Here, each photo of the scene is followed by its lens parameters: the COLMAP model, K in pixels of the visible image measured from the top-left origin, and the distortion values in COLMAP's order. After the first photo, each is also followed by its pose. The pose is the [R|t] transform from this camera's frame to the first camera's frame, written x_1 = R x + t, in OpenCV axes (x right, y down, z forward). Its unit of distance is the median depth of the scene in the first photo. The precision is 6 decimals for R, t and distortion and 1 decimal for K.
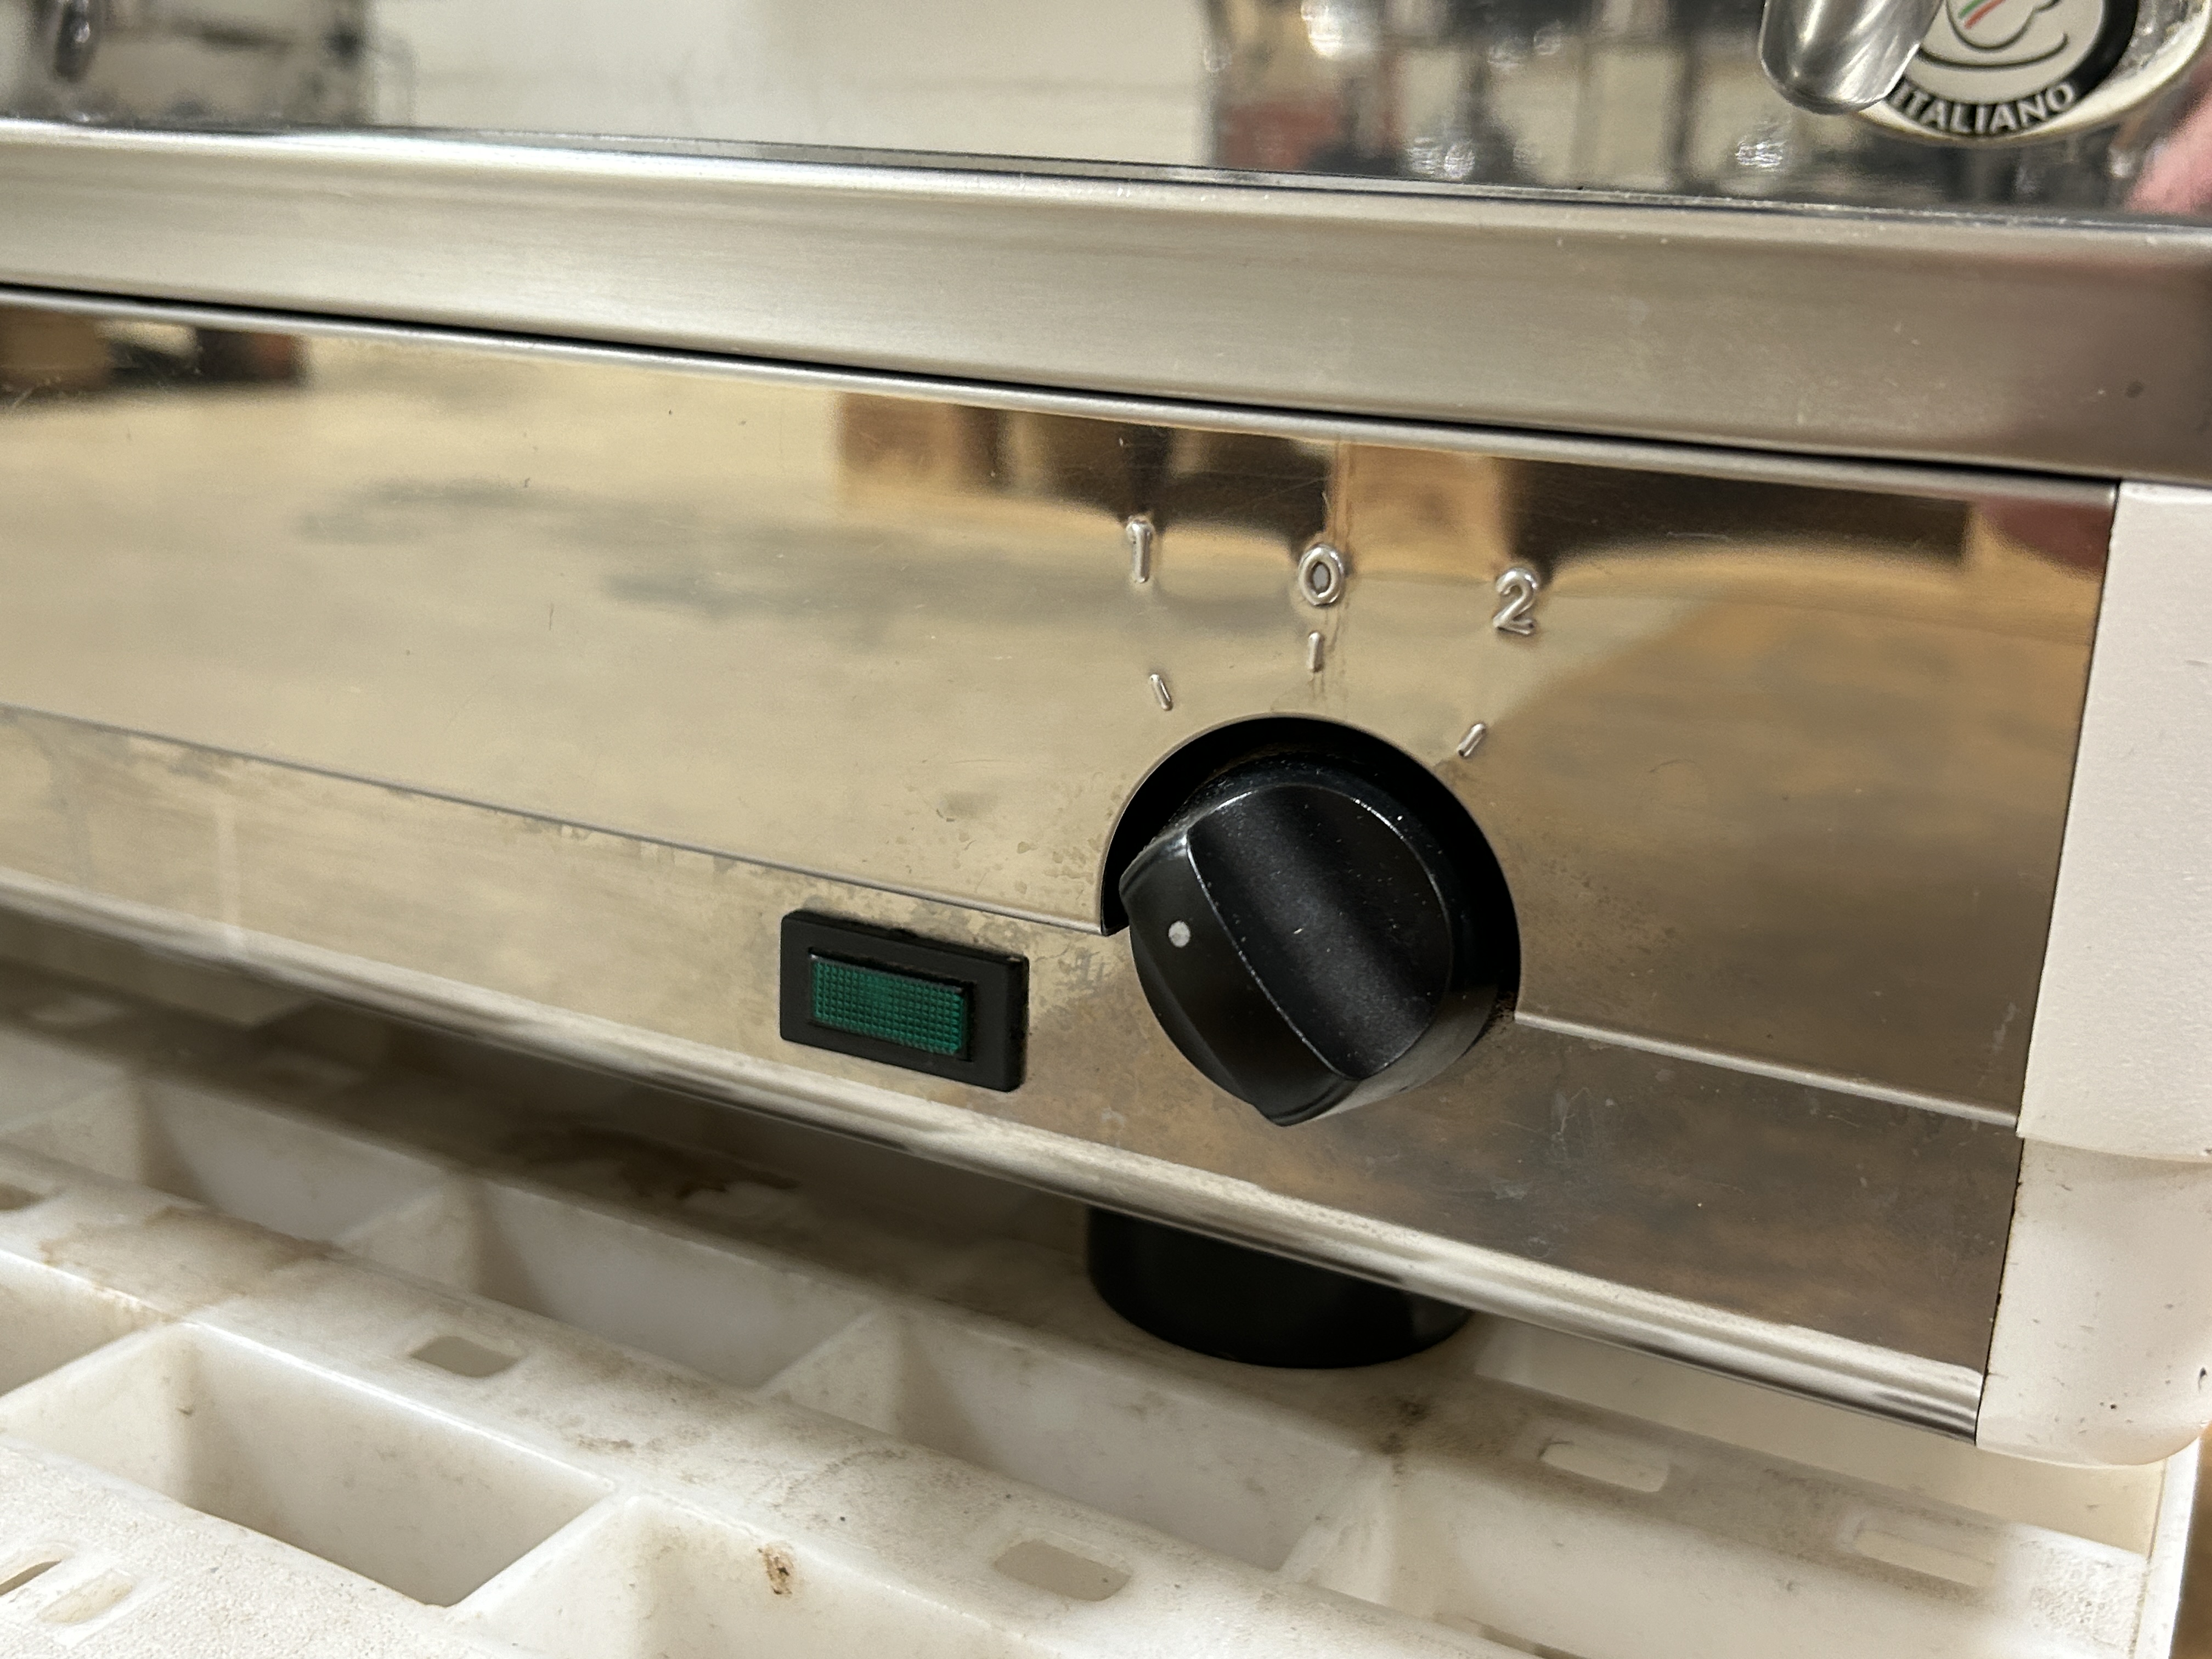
lens RADIAL K [[2319.3, 0, 1106.0], [0, 2319.3, 829.5], [0, 0, 1]] dist [0.120178, -0.449223]
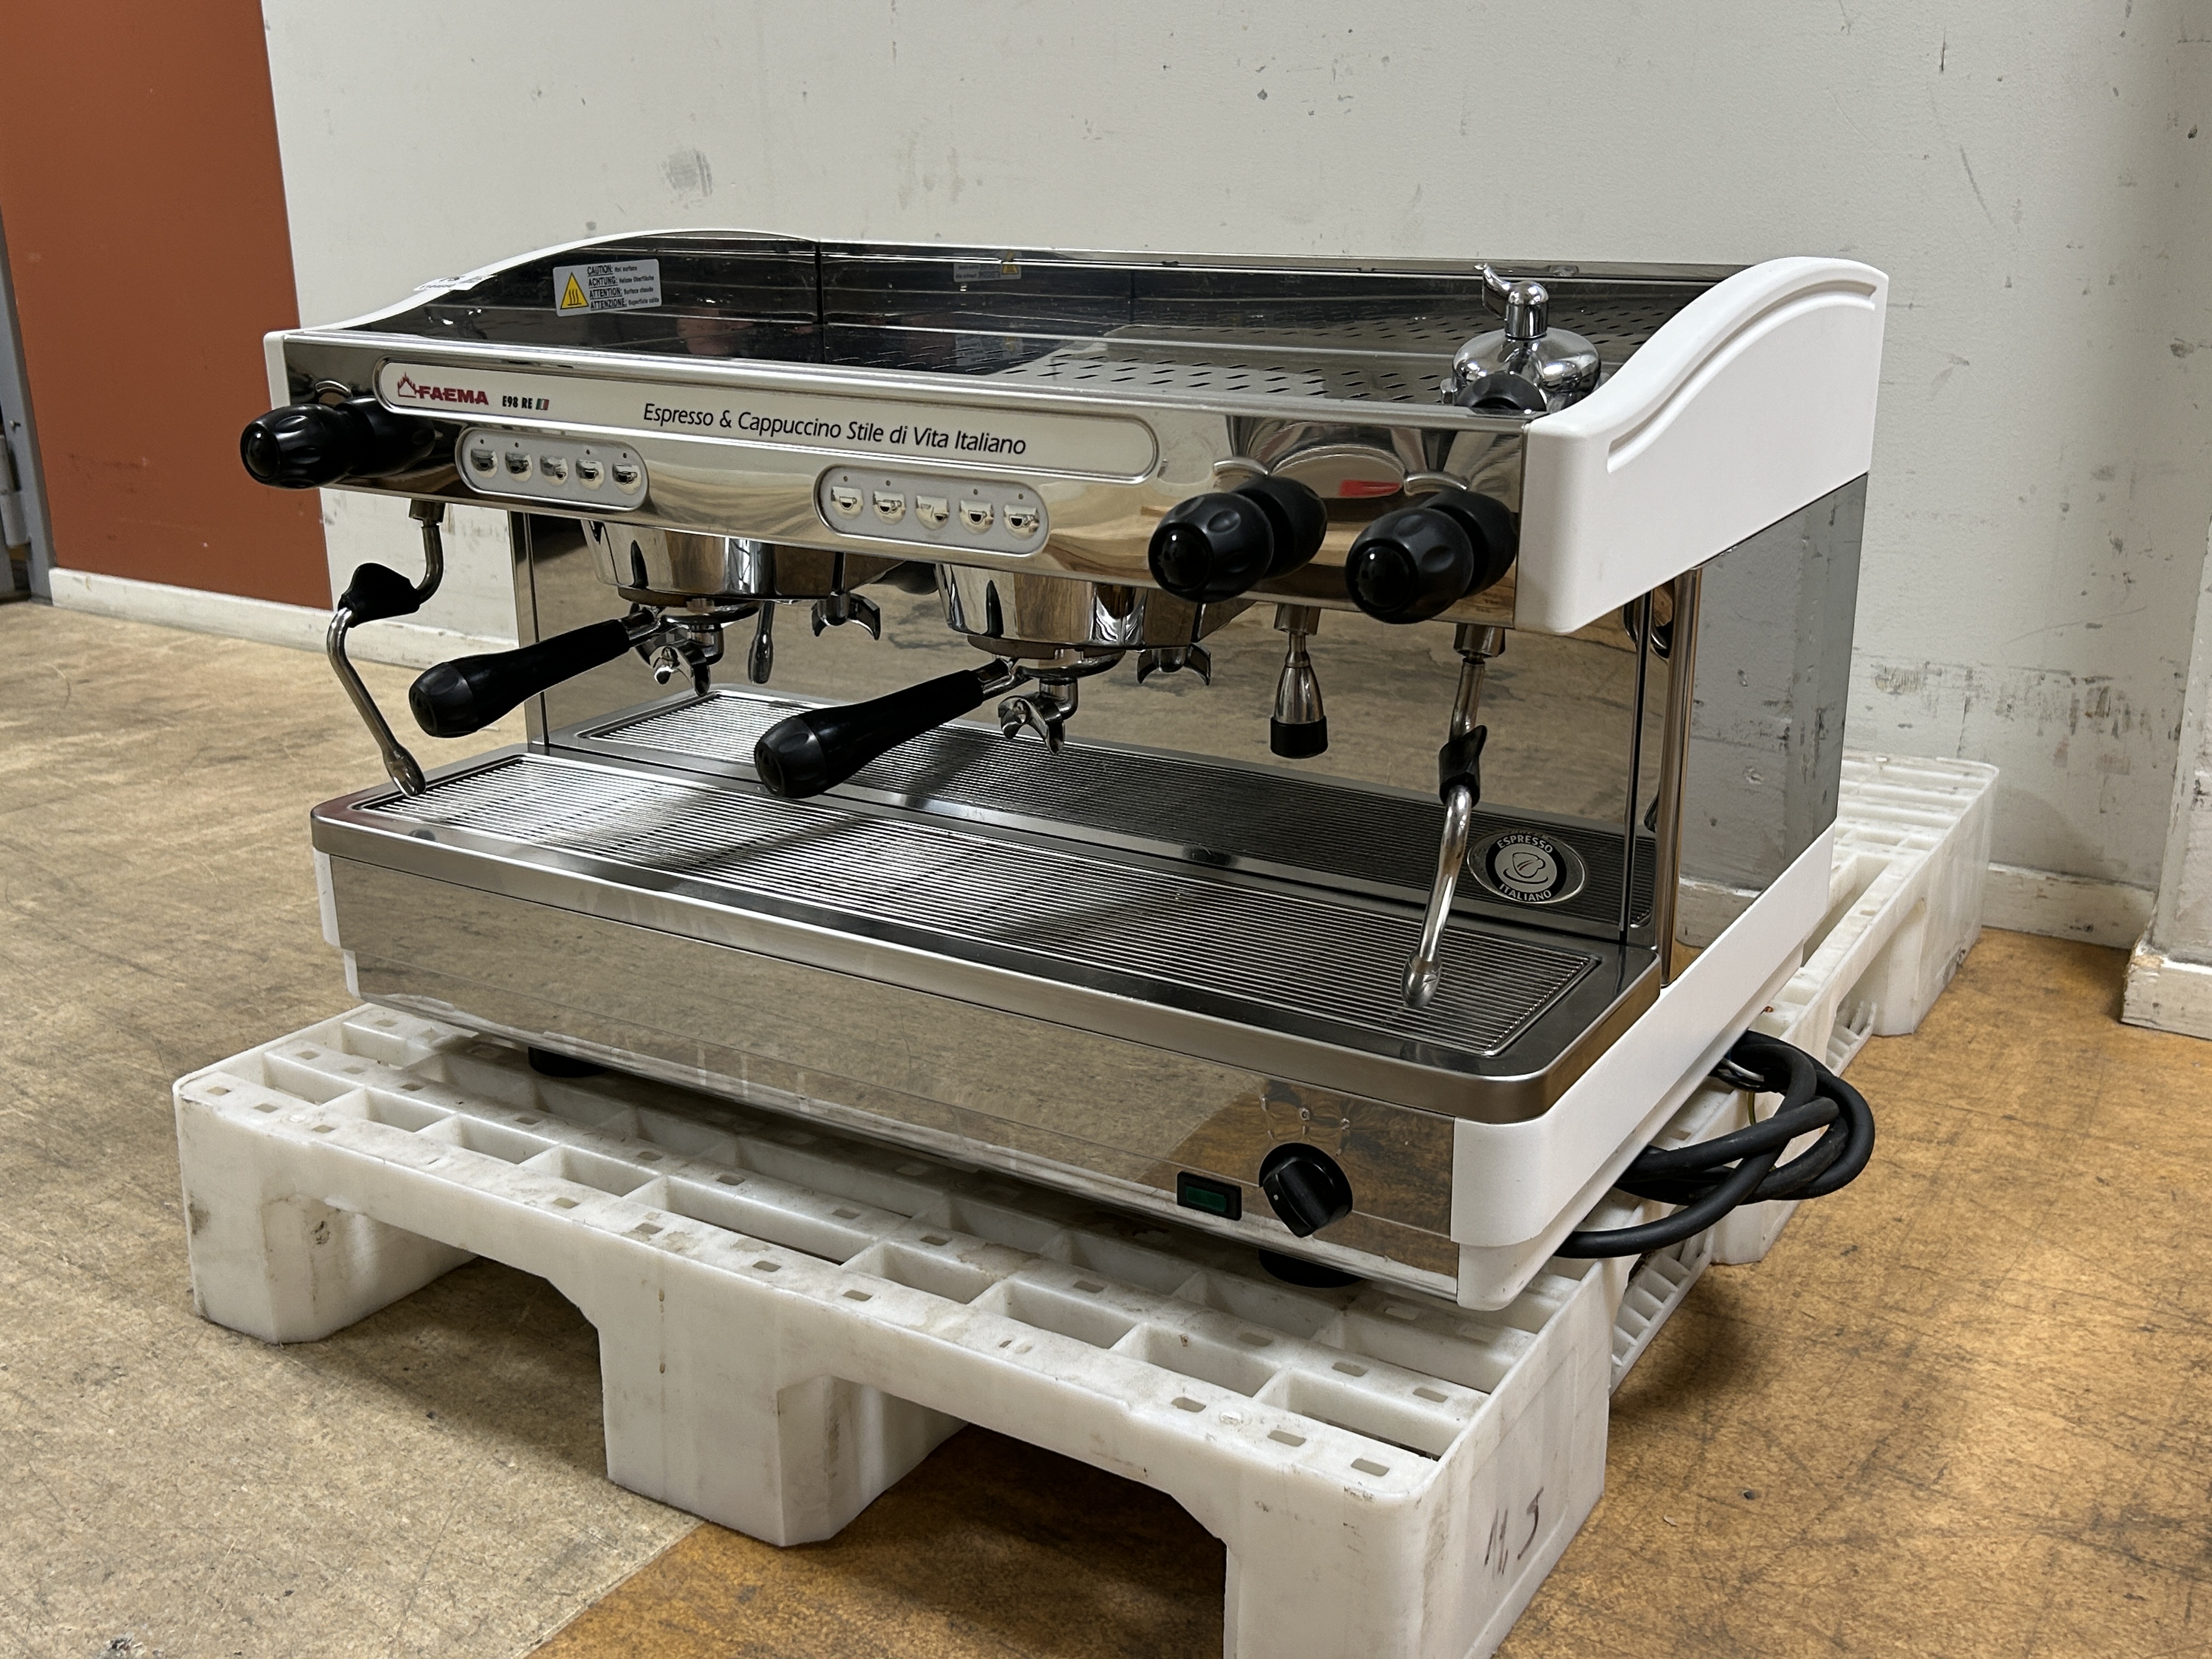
lens RADIAL K [[2246.1, 0, 1097.6], [0, 2246.1, 802.4], [0, 0, 1]] dist [0.148037, -0.426824]
pose [[0.996366, -0.032339, -0.078797, 0.041995], [0.034485, 0.999066, 0.026035, -0.633159], [0.077881, -0.028657, 0.996551, -2.540692]]
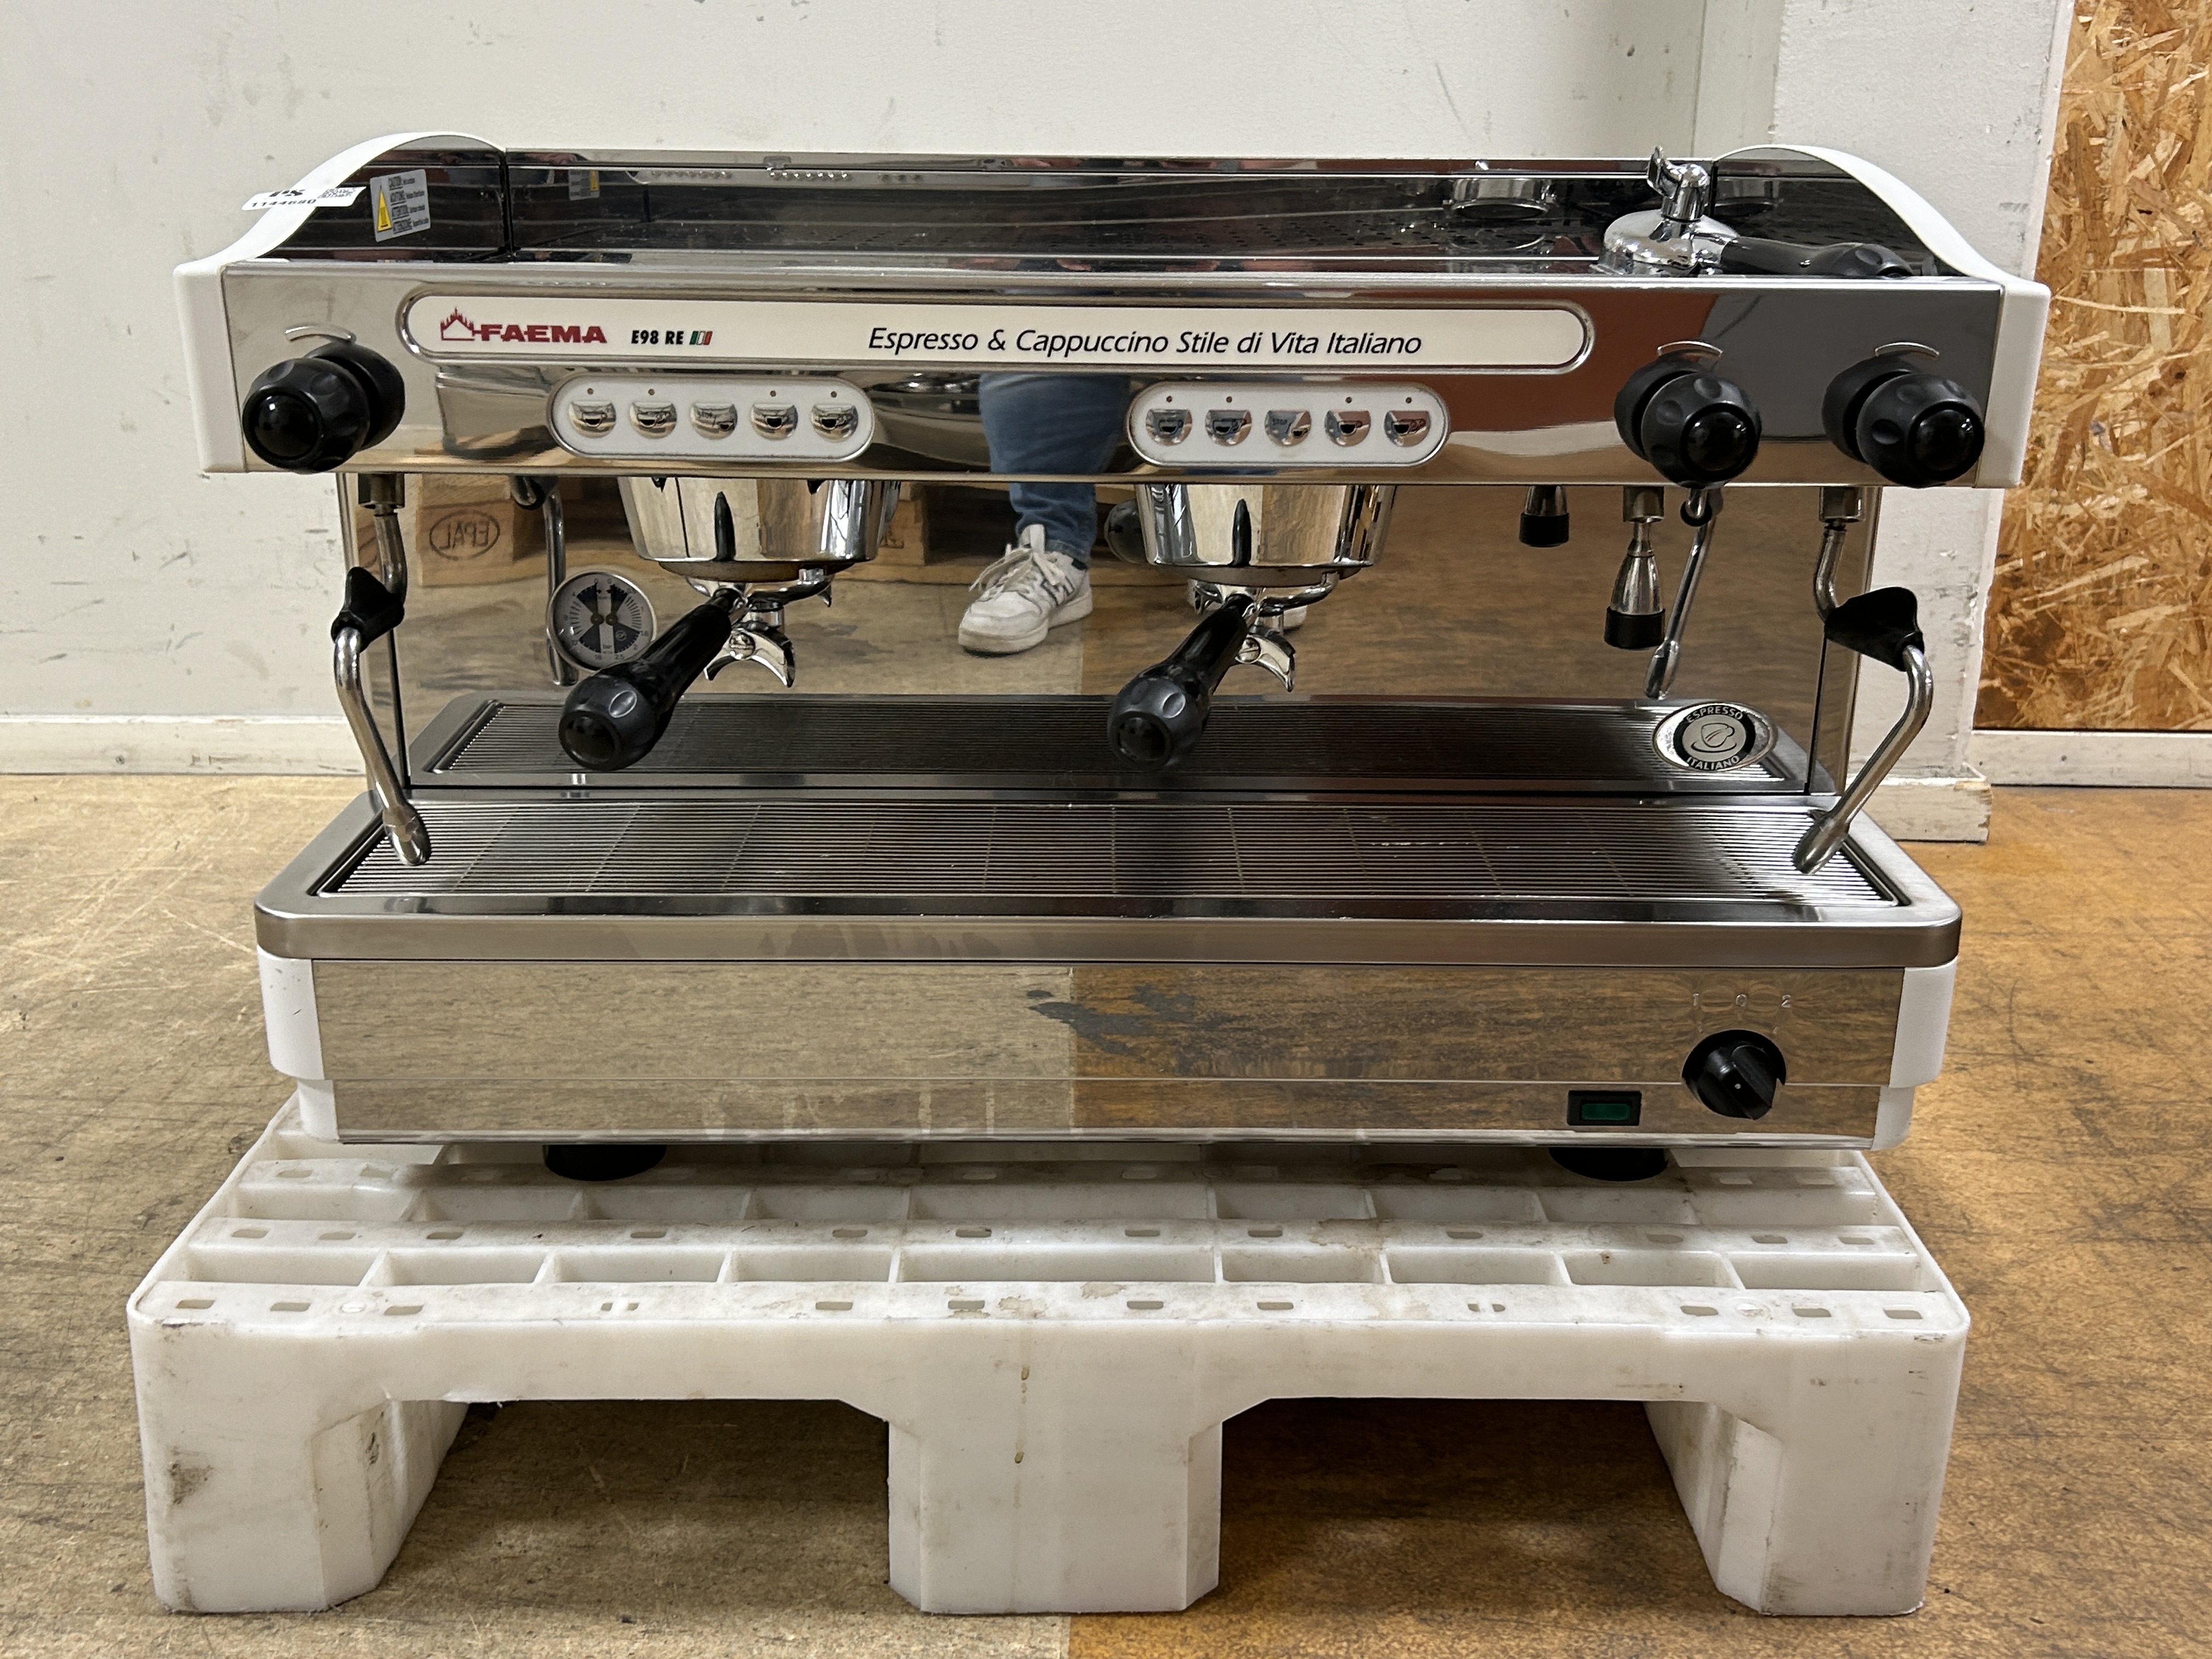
lens RADIAL K [[2257.8, 0, 1106.0], [0, 2257.8, 829.5], [0, 0, 1]] dist [0.124068, -0.302004]
pose [[0.878966, -0.189260, 0.437721, -2.151642], [0.157303, 0.981568, 0.108534, -0.831770], [-0.450195, -0.026543, 0.892536, -1.790652]]
